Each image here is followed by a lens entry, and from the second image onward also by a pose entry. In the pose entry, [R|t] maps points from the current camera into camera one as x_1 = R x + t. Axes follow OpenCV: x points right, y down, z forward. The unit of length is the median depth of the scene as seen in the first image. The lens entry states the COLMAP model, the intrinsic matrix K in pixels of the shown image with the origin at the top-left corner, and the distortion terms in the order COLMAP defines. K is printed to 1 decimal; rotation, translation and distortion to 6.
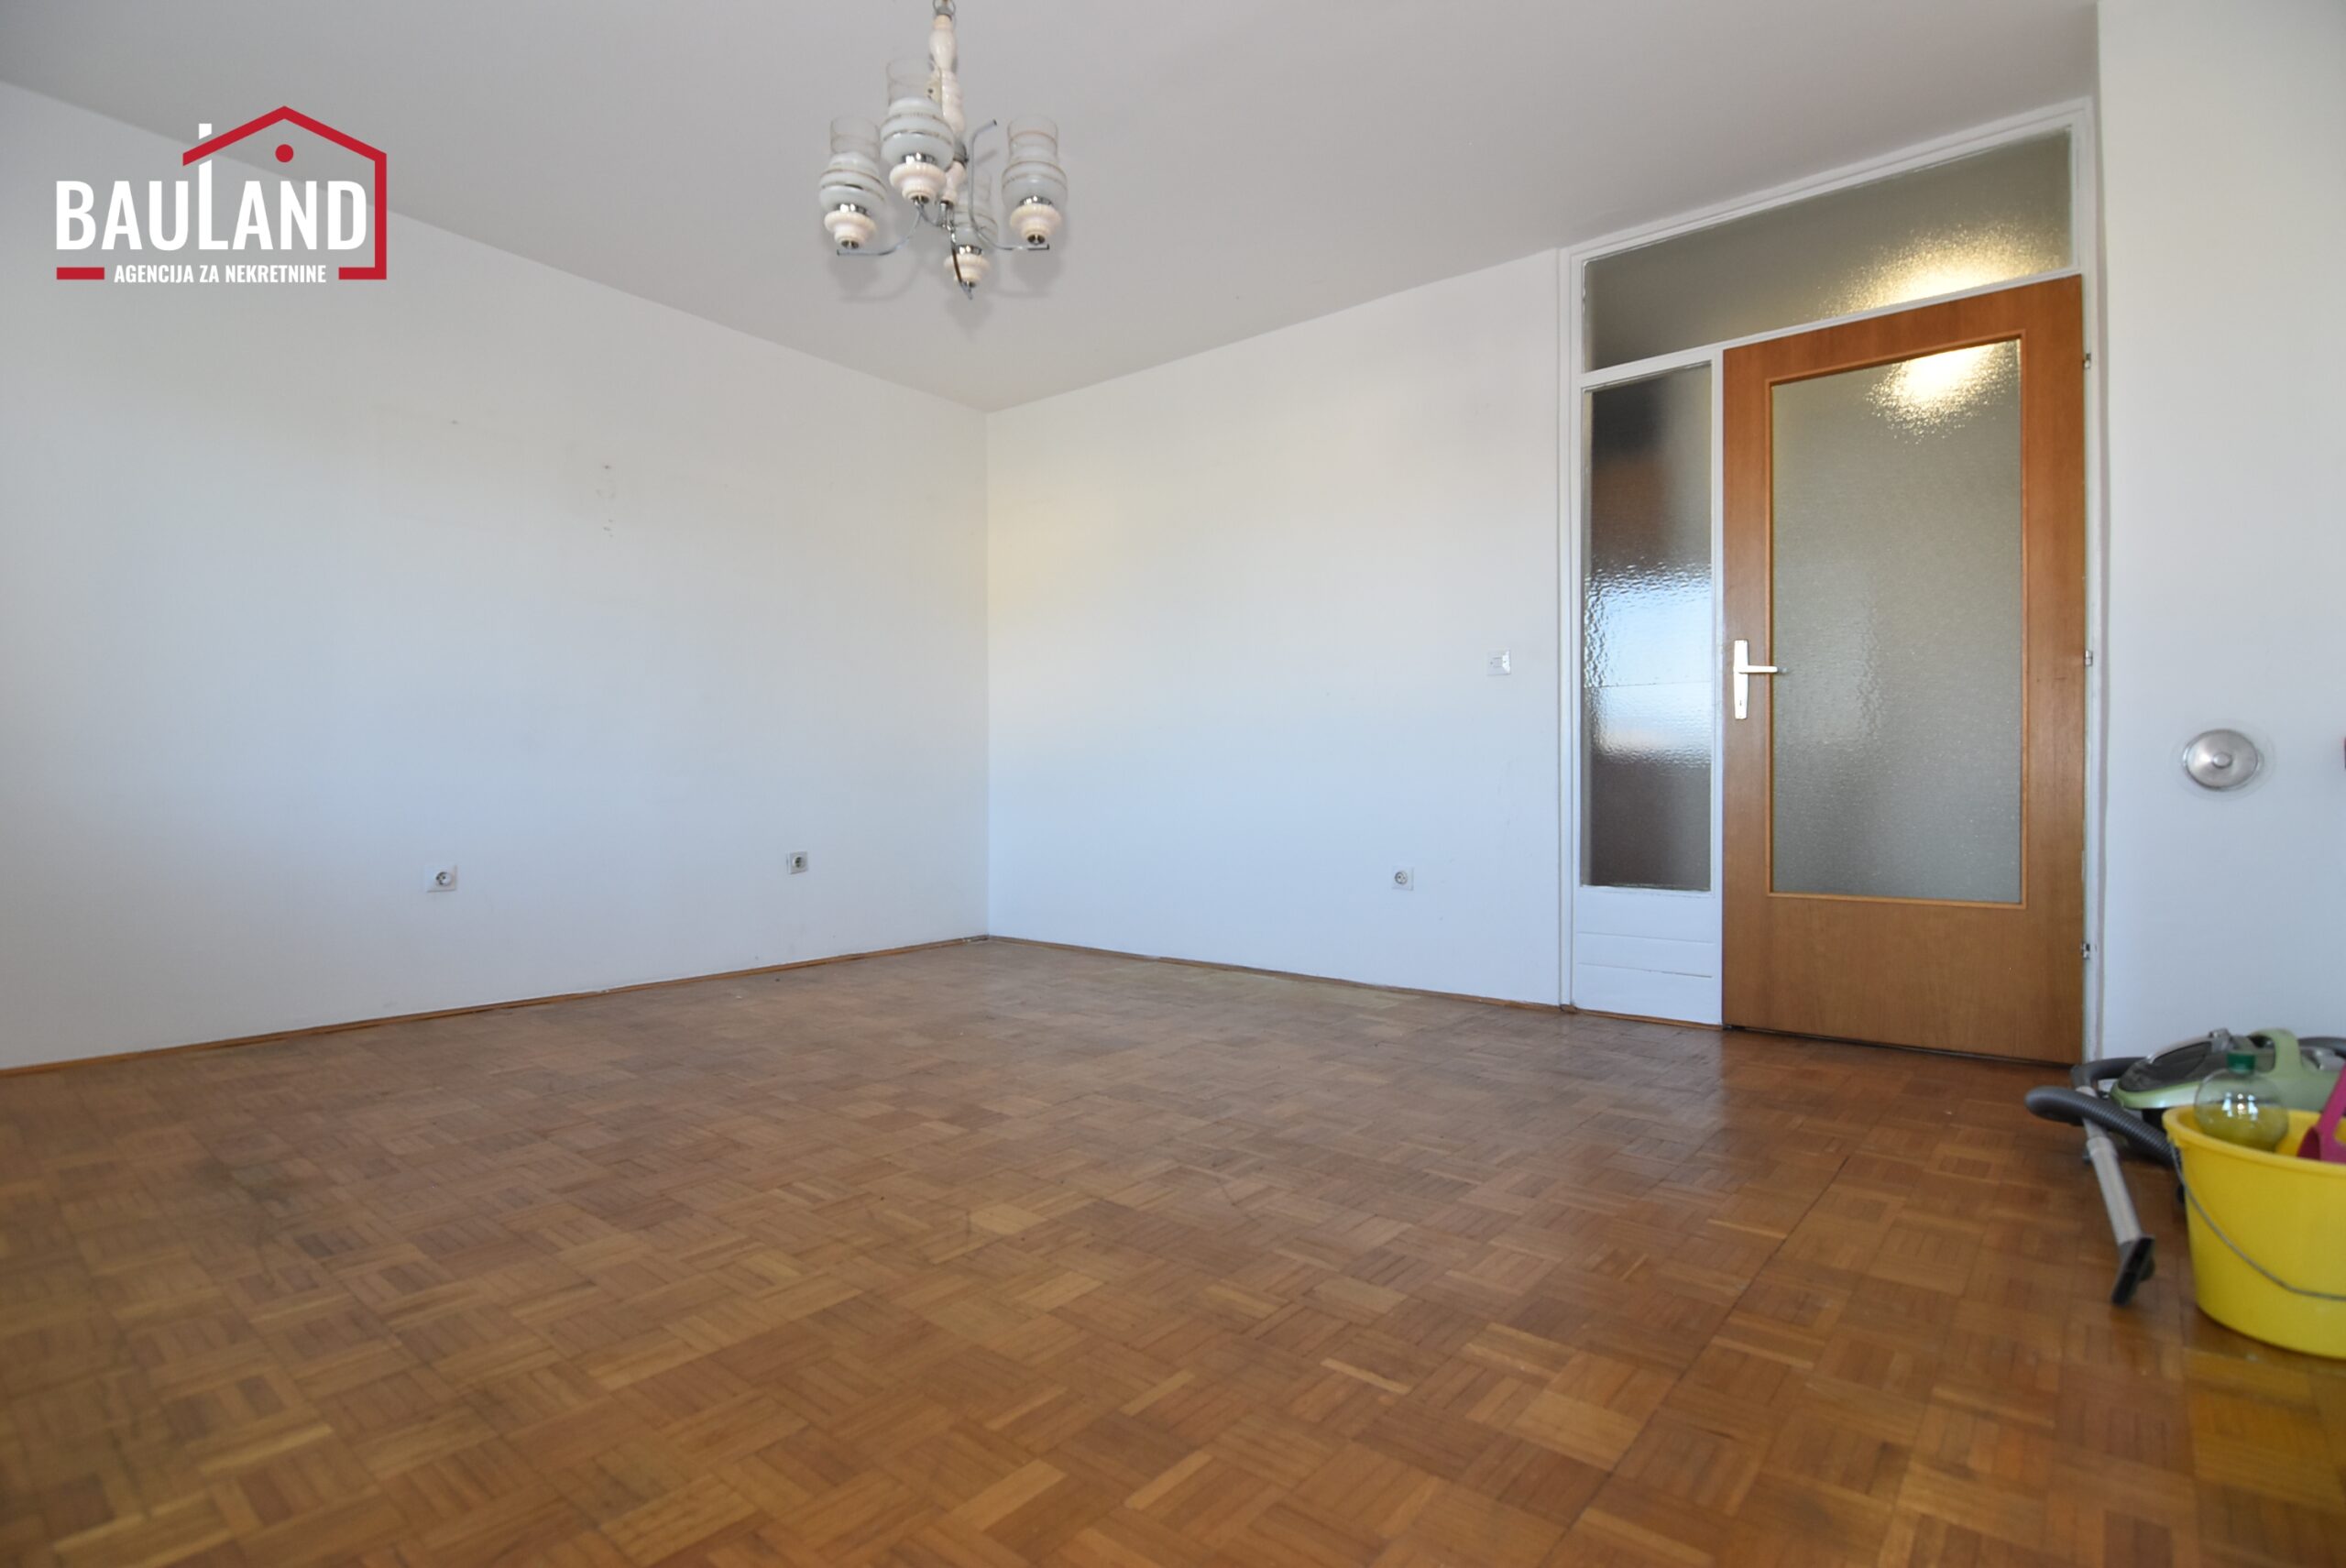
lens RADIAL K [[1119.8, 0, 1173.0], [0, 1119.8, 784.0], [0, 0, 1]] dist [-0.001042, -0.007965]
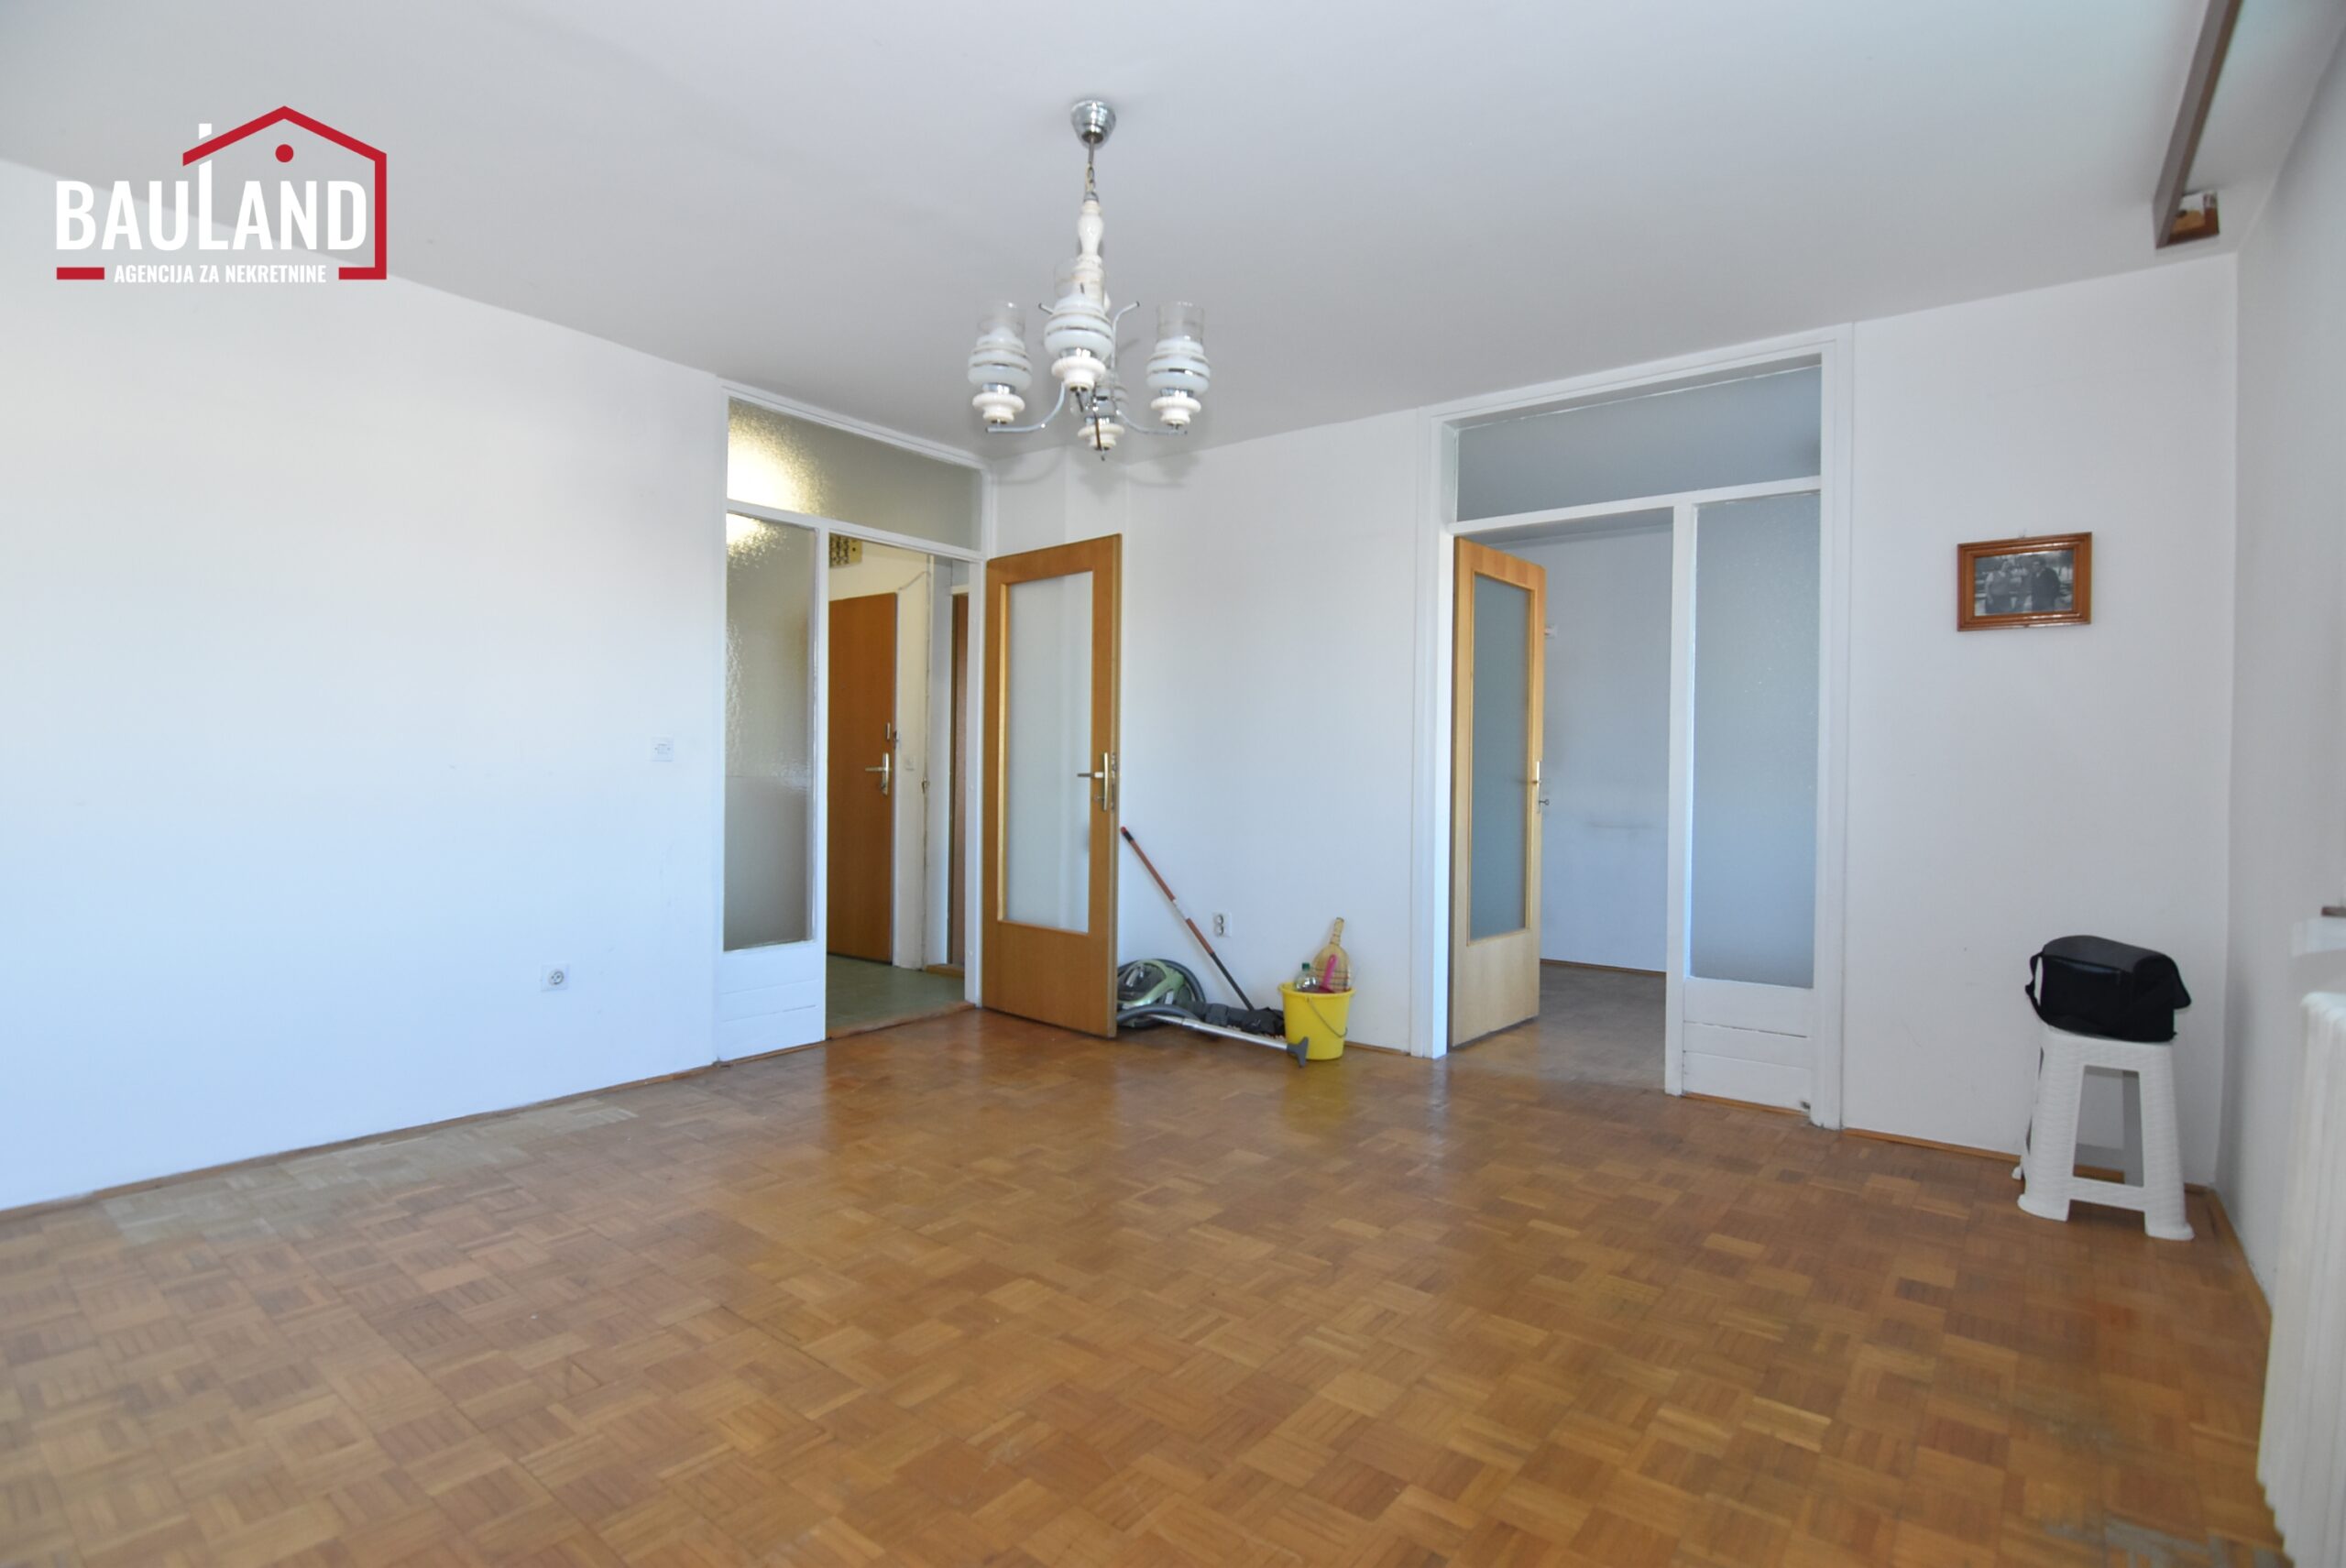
lens RADIAL K [[1119.8, 0, 1173.0], [0, 1119.8, 784.0], [0, 0, 1]] dist [-0.001042, -0.007965]
pose [[-0.018909, -0.003088, 0.999816, -1.326112], [-0.015595, 0.999874, 0.002793, -0.153114], [-0.999700, -0.015539, -0.018955, 1.000063]]
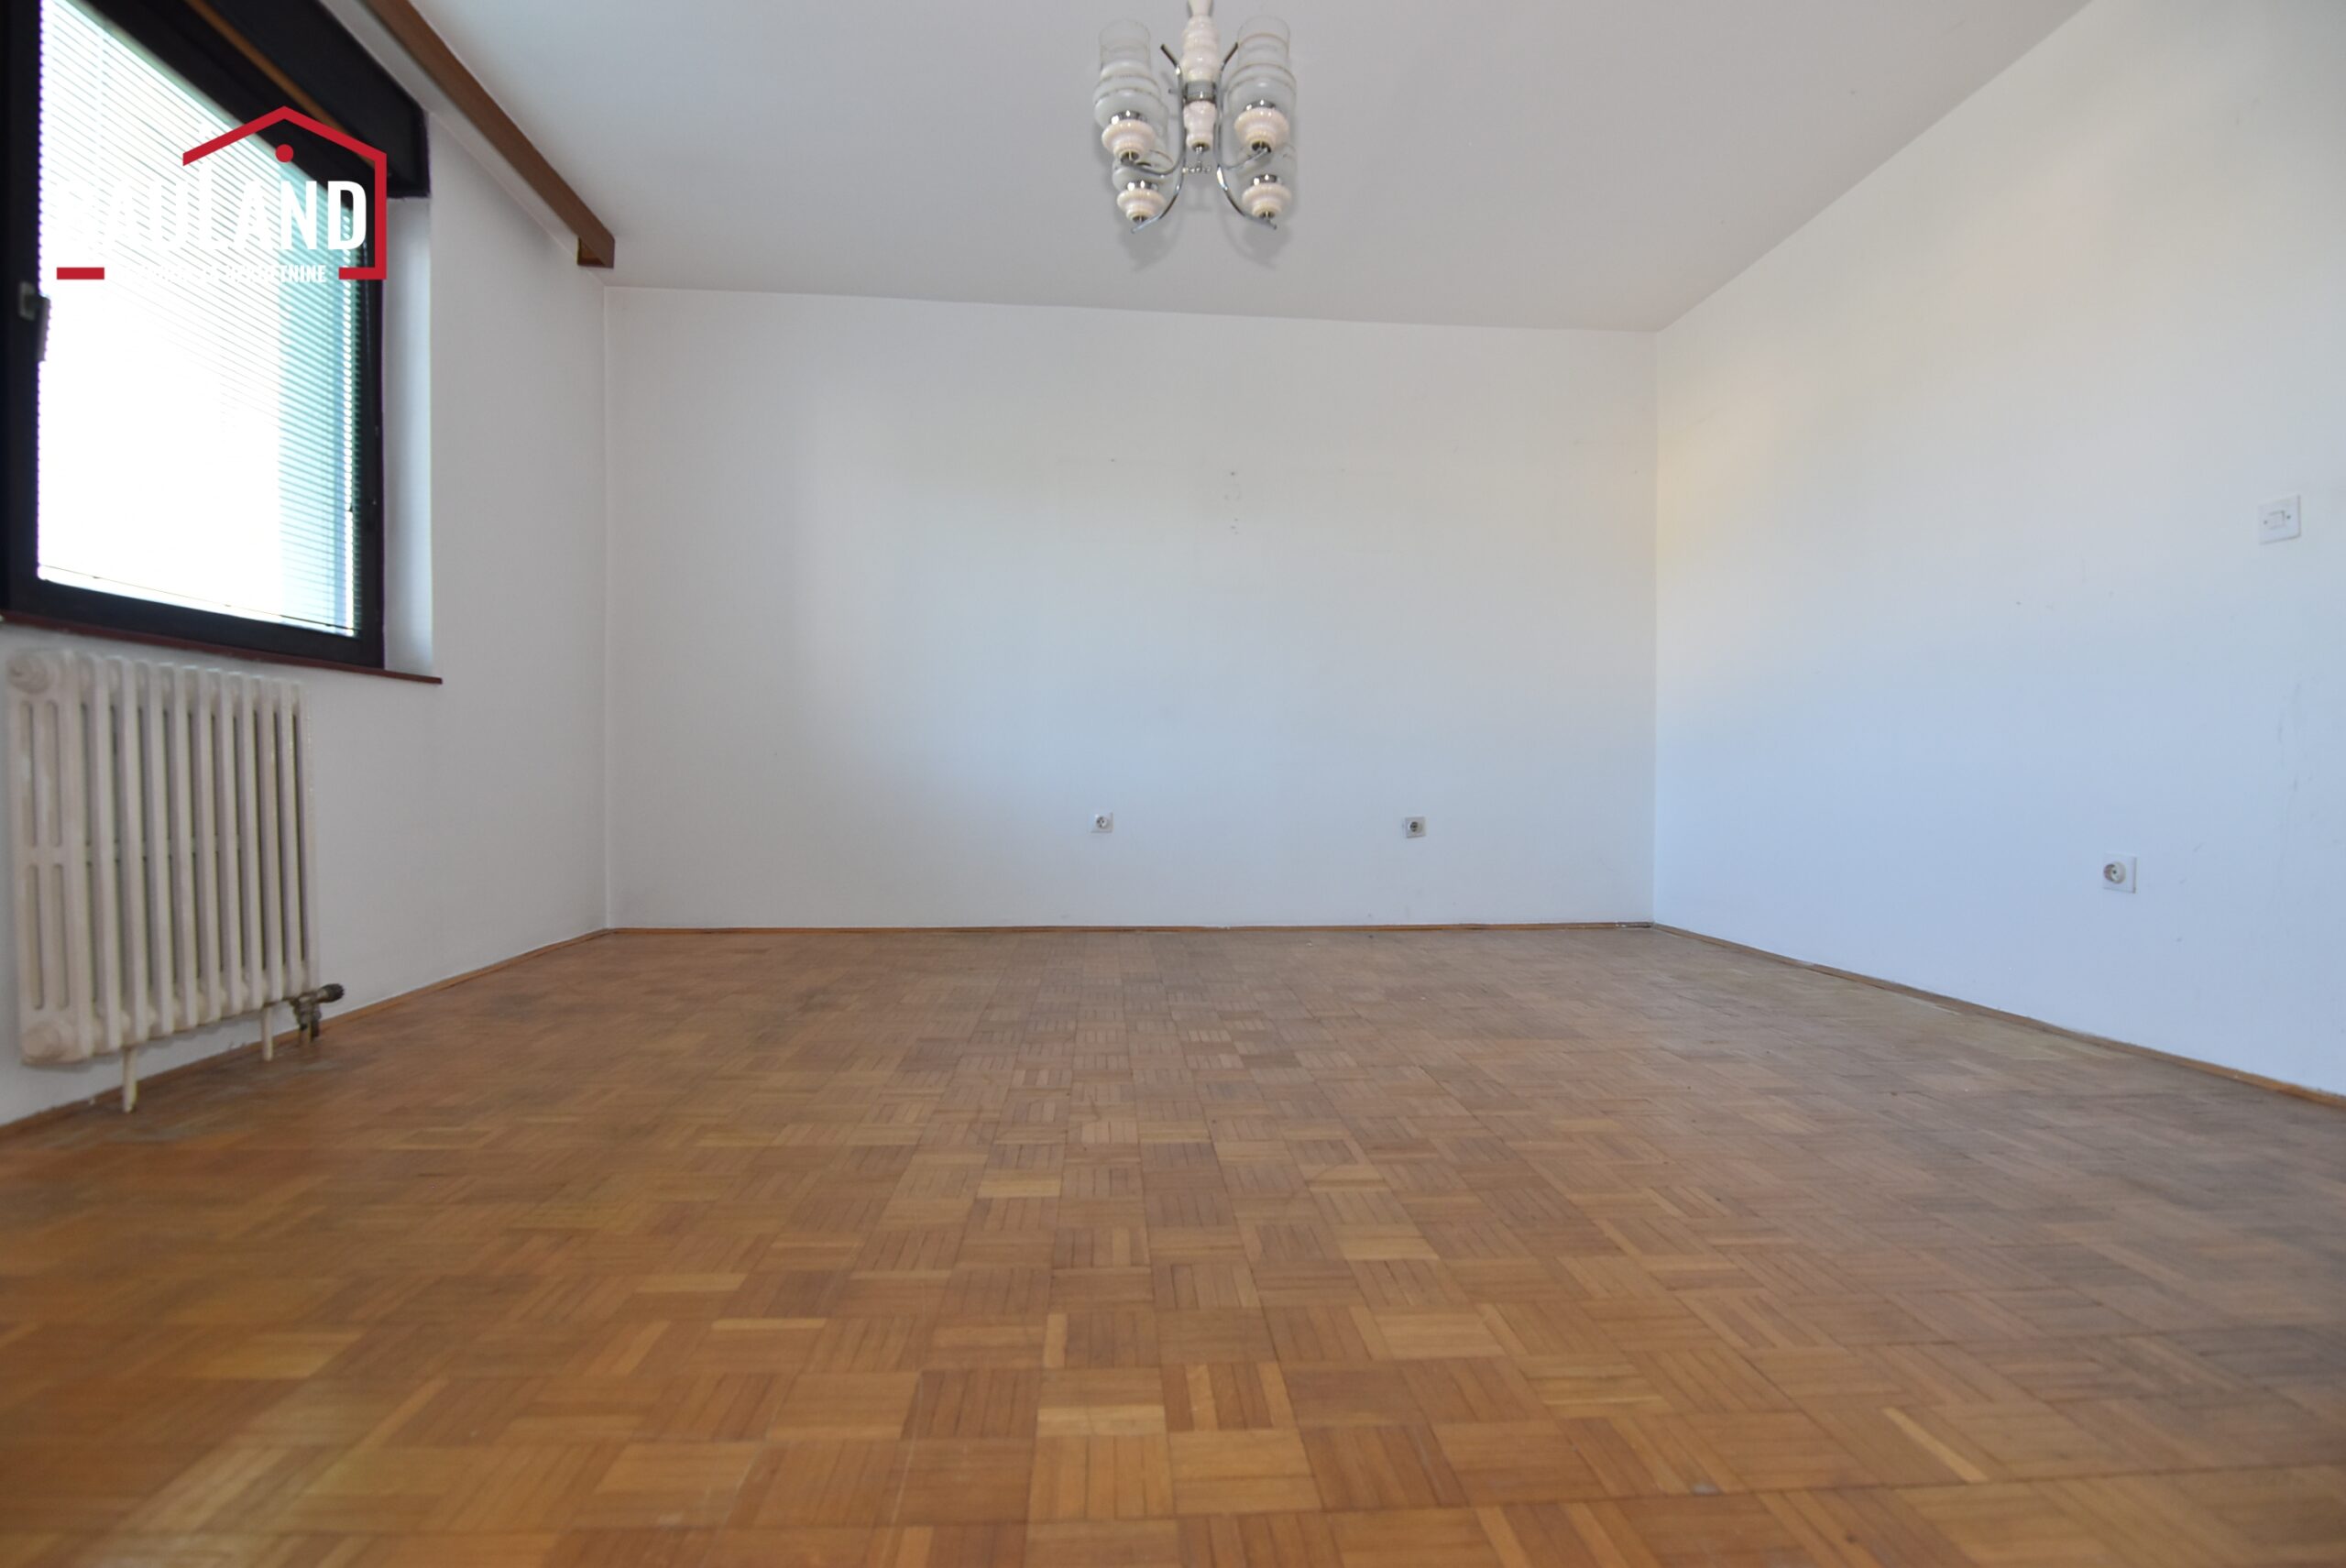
lens RADIAL K [[1126.8, 0, 1184.4], [0, 1126.8, 787.1], [0, 0, 1]] dist [-0.004612, -0.001508]
pose [[0.697349, 0.007843, -0.716689, 0.562525], [-0.003688, 0.999966, 0.007354, 0.059400], [0.716722, -0.002486, 0.697355, 0.299308]]
